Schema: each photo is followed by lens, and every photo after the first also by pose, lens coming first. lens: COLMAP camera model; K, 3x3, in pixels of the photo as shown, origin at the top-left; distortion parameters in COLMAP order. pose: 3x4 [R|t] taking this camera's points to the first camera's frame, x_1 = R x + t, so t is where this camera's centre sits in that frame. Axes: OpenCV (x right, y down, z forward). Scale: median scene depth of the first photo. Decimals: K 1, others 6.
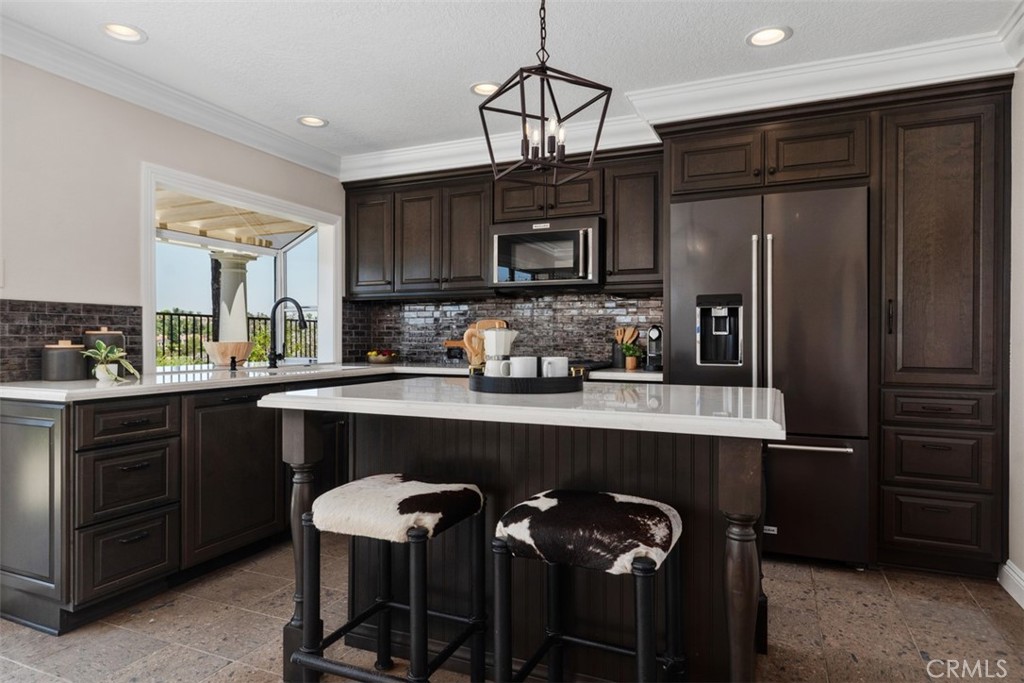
lens RADIAL K [[606.4, 0, 512.0], [0, 606.4, 341.5], [0, 0, 1]] dist [0.003830, 0.000751]
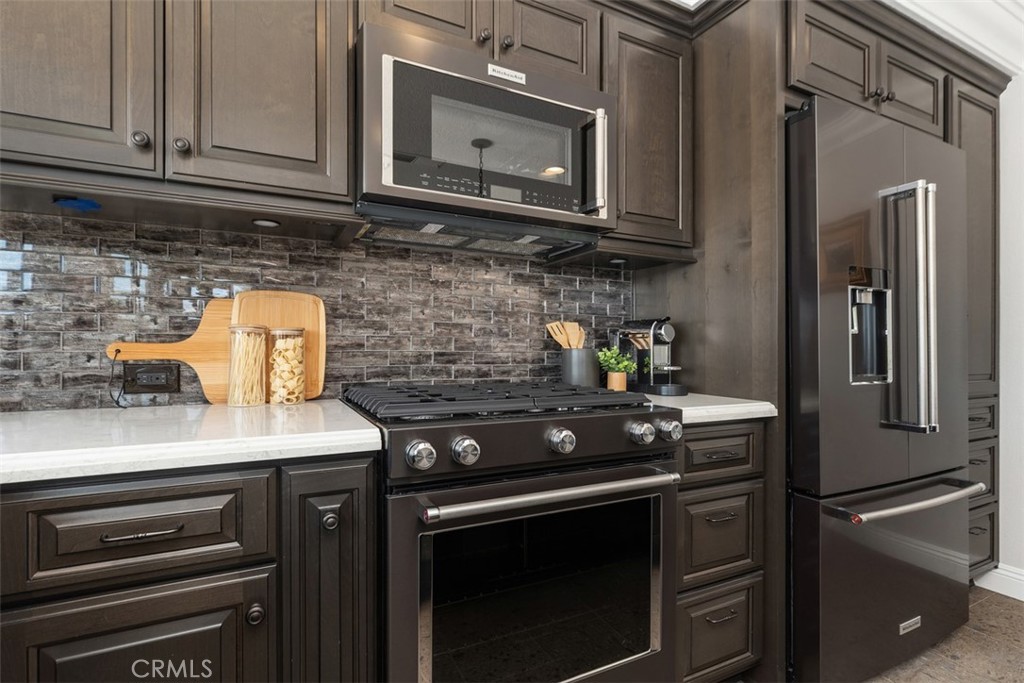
lens RADIAL K [[476.7, 0, 511.6], [0, 476.7, 349.7], [0, 0, 1]] dist [-0.003905, -0.000599]
pose [[0.639459, -0.001341, 0.768824, -0.208967], [0.002298, 0.999997, -0.000167, 0.004008], [-0.768822, 0.001873, 0.639460, 0.786251]]
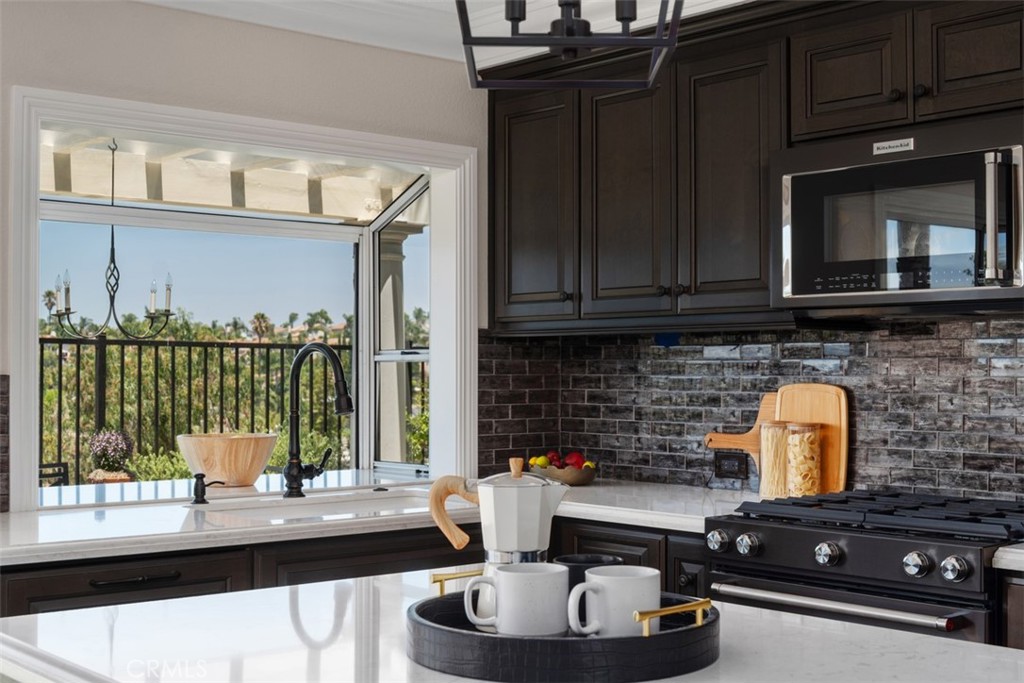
lens RADIAL K [[1381.5, 0, 512.0], [0, 1381.5, 341.5], [0, 0, 1]] dist [-0.012400, -0.051977]
pose [[0.906108, -0.009669, -0.422935, 0.195733], [-0.001165, 0.999678, -0.025349, -0.046758], [0.423044, 0.023462, 0.905805, 0.123920]]
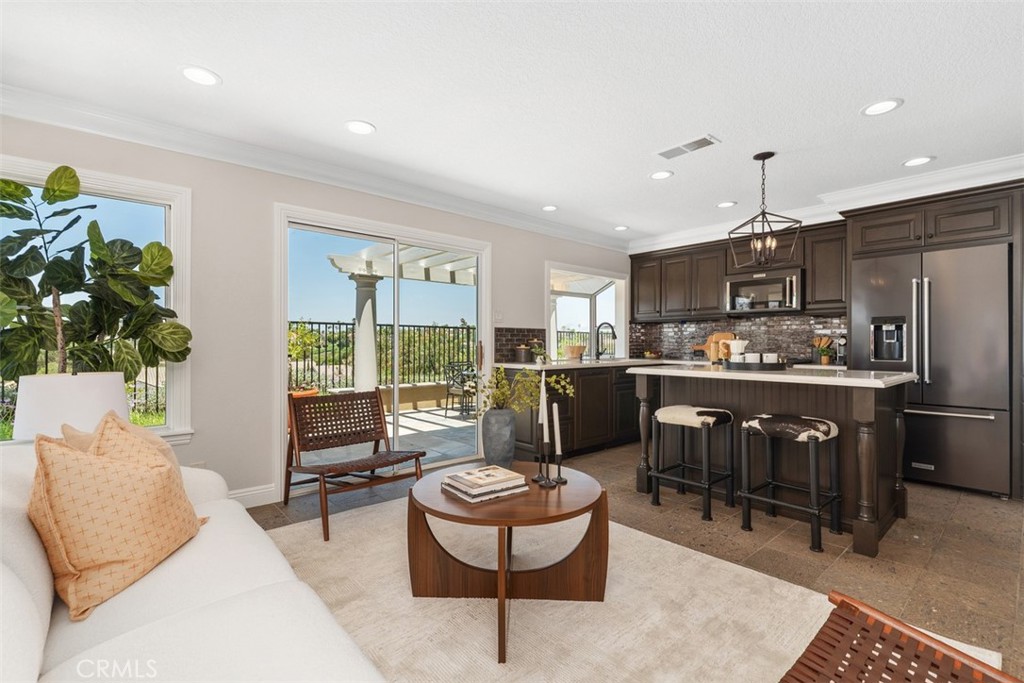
lens RADIAL K [[459.1, 0, 510.7], [0, 459.1, 342.9], [0, 0, 1]] dist [0.001396, 0.000226]
pose [[0.905614, -0.000428, -0.424103, -0.033840], [-0.003087, 0.999966, -0.007600, 0.002759], [0.424092, 0.008192, 0.905582, -0.406128]]
